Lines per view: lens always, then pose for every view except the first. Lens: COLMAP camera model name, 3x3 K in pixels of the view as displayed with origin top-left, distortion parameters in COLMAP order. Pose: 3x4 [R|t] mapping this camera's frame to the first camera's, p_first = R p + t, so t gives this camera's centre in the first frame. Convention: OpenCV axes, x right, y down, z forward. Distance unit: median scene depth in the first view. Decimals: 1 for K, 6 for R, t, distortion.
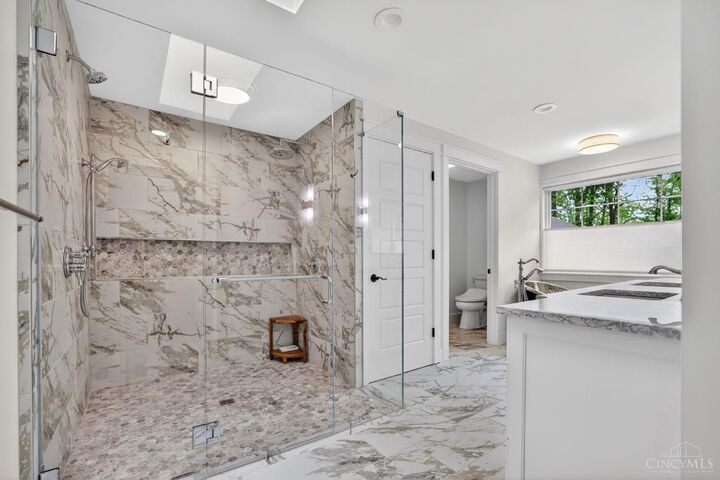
lens RADIAL K [[323.7, 0, 361.1], [0, 323.7, 259.0], [0, 0, 1]] dist [-0.000053, 0.000005]
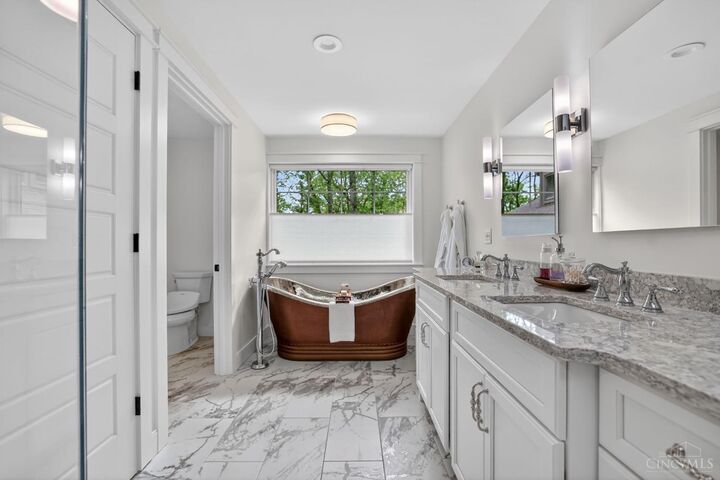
lens RADIAL K [[311.6, 0, 360.9], [0, 311.6, 242.7], [0, 0, 1]] dist [-0.025813, -0.000012]
pose [[0.558484, 0.007065, 0.829485, 0.026824], [0.001964, 0.999950, -0.009840, -0.008017], [-0.829513, 0.007125, 0.558442, 0.405467]]
